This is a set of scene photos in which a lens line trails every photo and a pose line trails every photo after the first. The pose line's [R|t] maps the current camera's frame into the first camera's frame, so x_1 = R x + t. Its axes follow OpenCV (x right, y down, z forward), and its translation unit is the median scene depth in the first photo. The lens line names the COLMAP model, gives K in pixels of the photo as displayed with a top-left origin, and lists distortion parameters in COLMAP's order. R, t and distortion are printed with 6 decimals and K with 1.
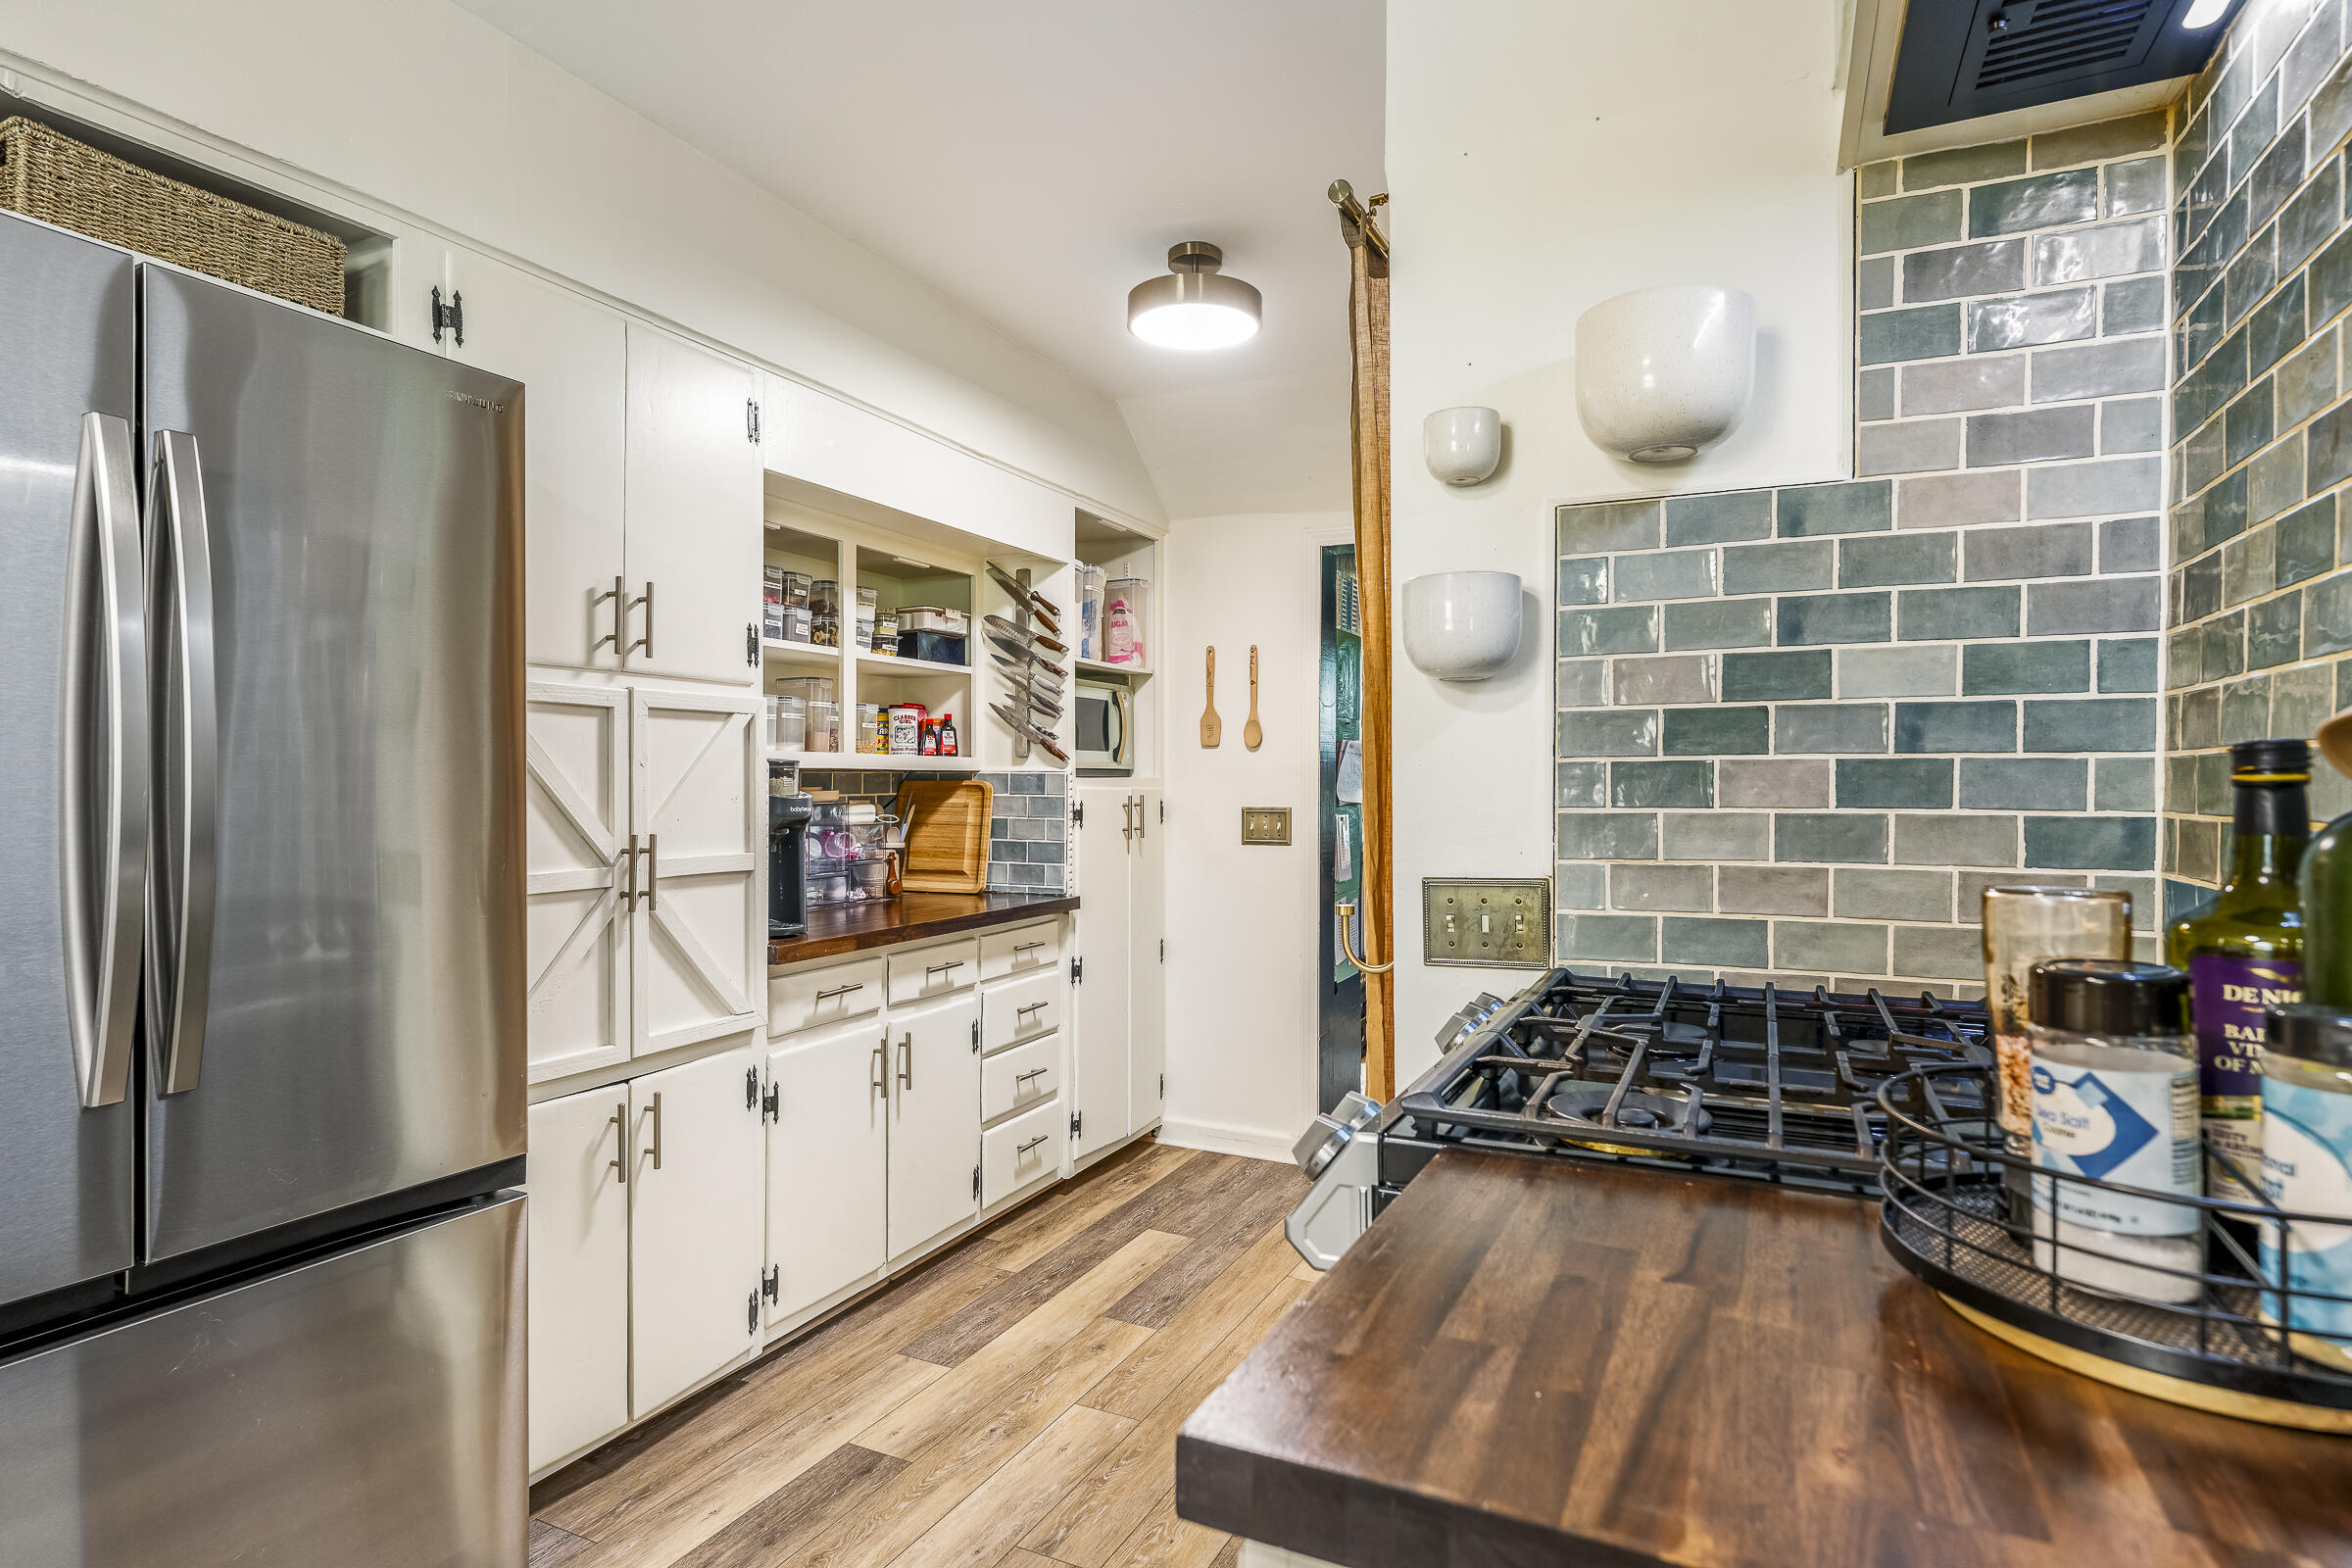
lens RADIAL K [[1210.7, 0, 1176.0], [0, 1210.7, 784.0], [0, 0, 1]] dist [0.001376, 0.000050]
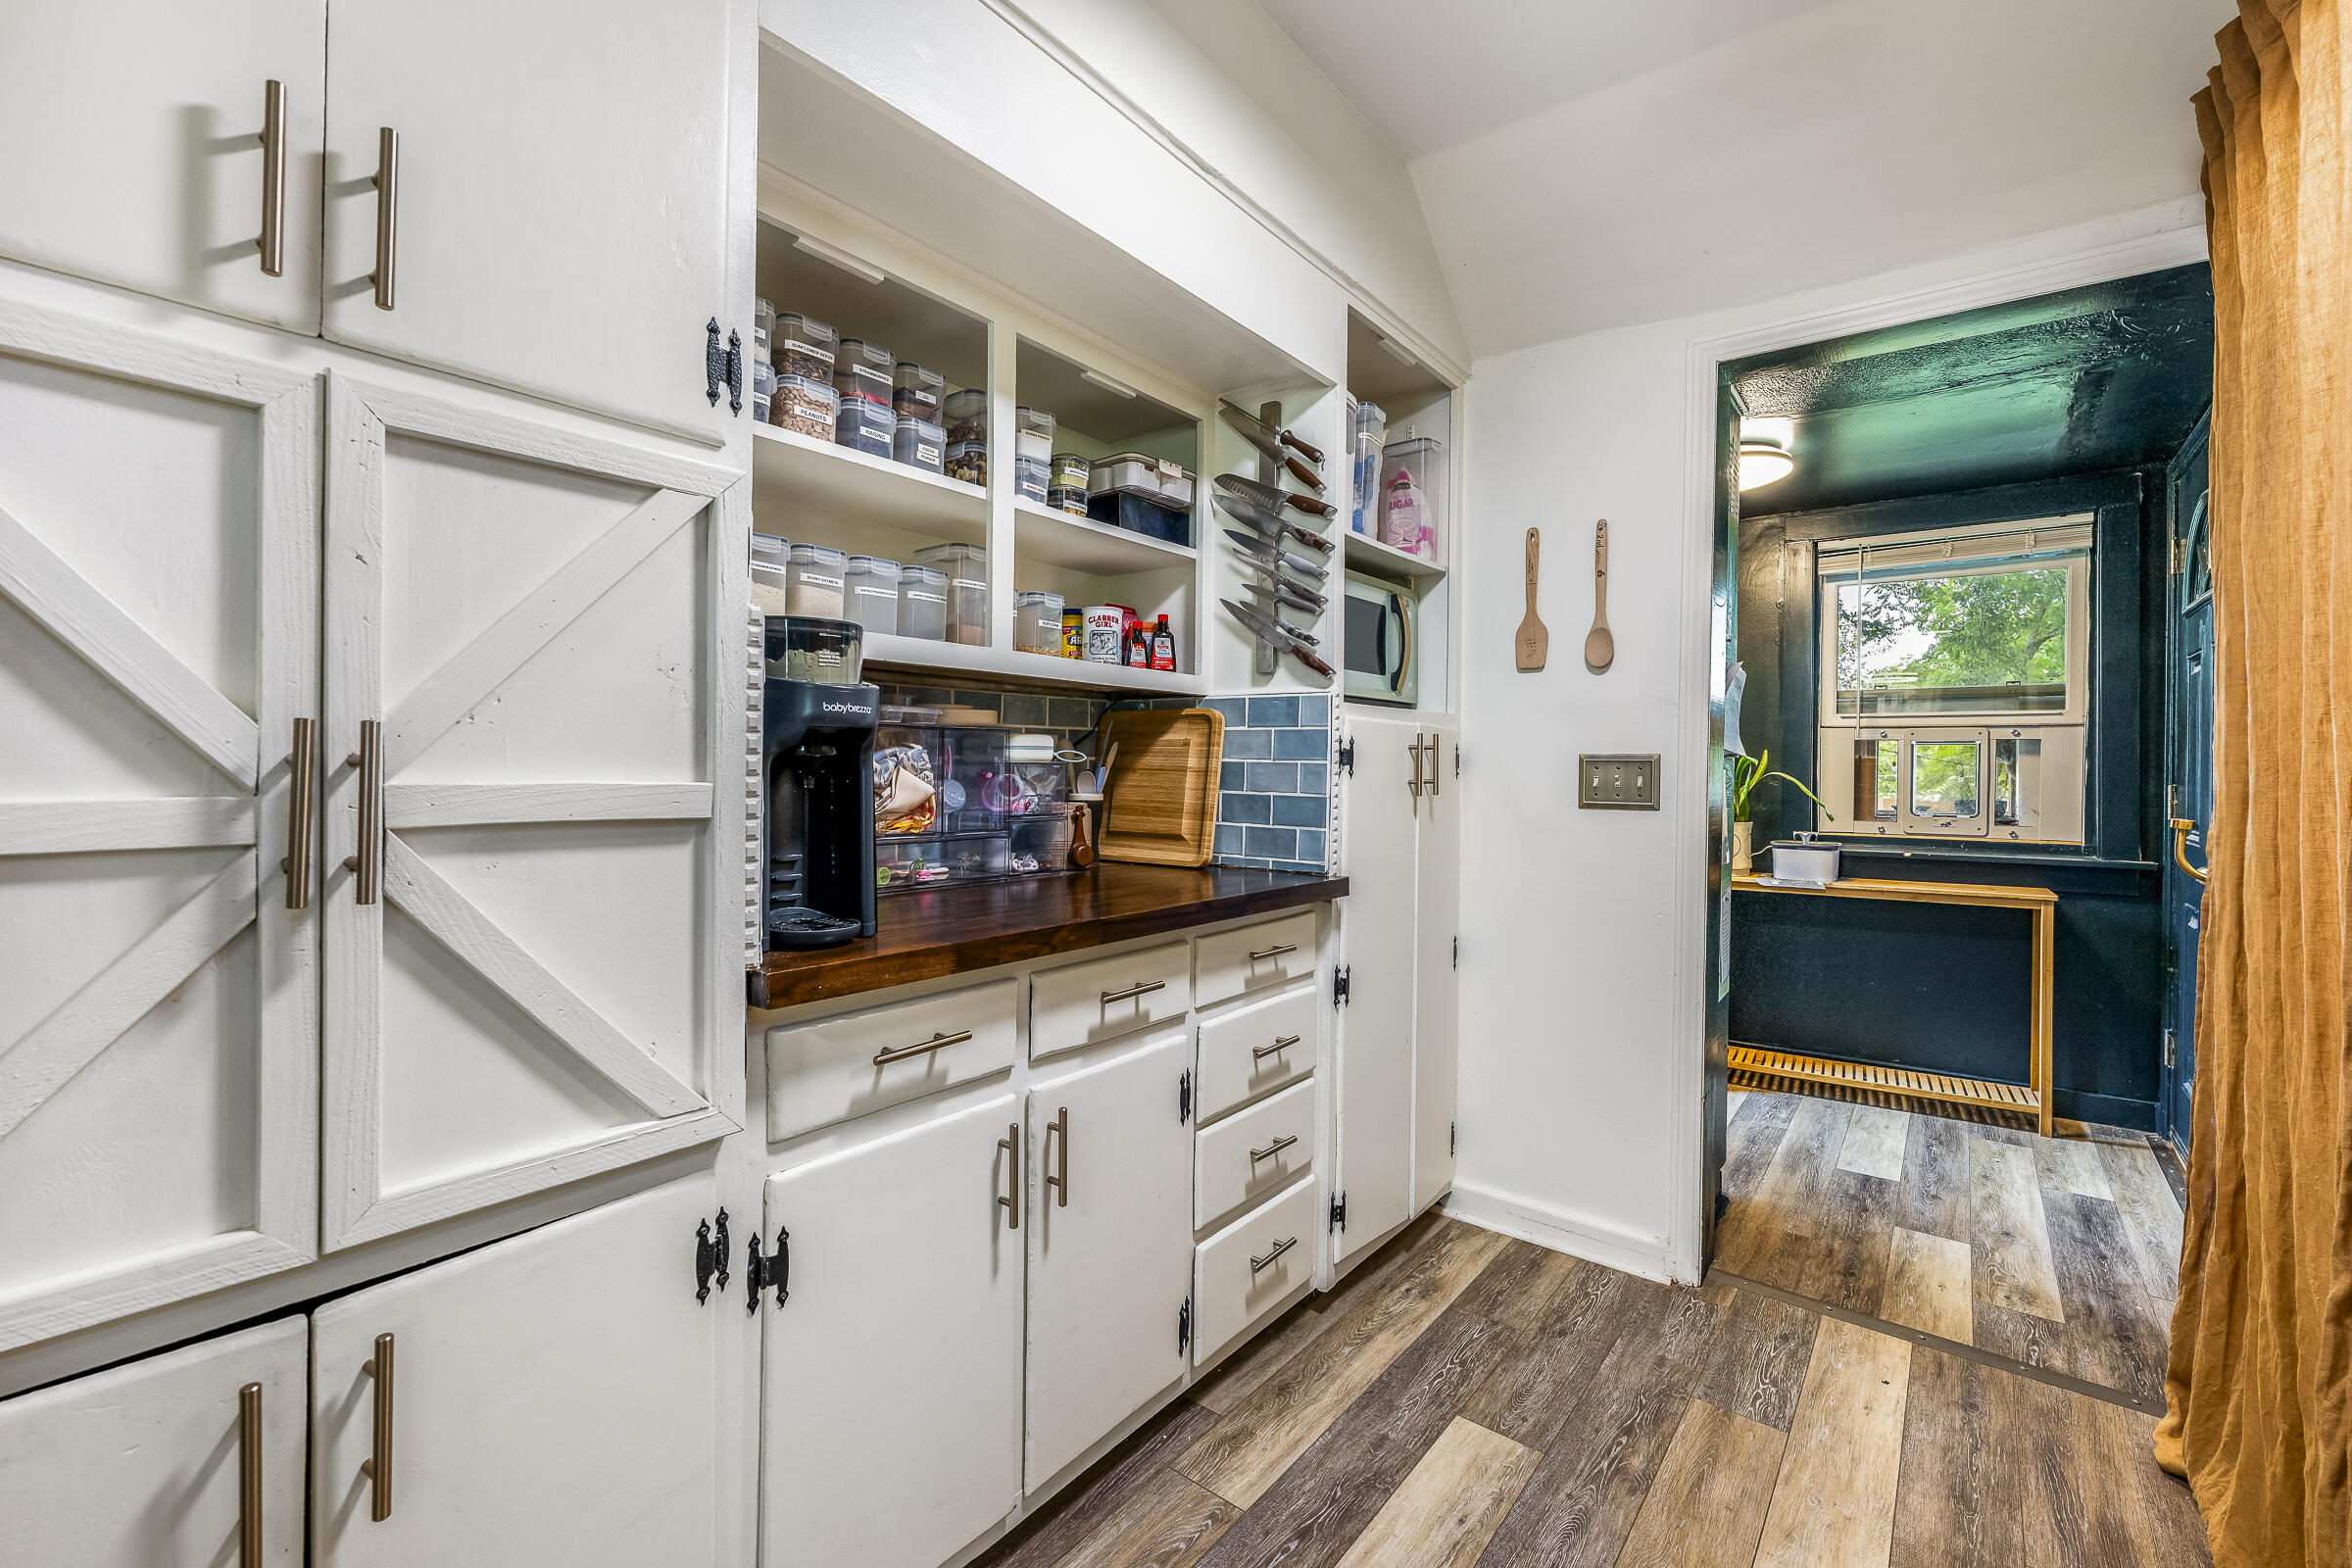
lens RADIAL K [[986.0, 0, 1176.0], [0, 986.0, 784.0], [0, 0, 1]] dist [0.000101, 0.000030]
pose [[0.975411, 0.014168, -0.219939, -0.052985], [-0.010794, 0.999805, 0.016535, 0.032872], [0.220130, -0.013755, 0.975374, 0.443398]]
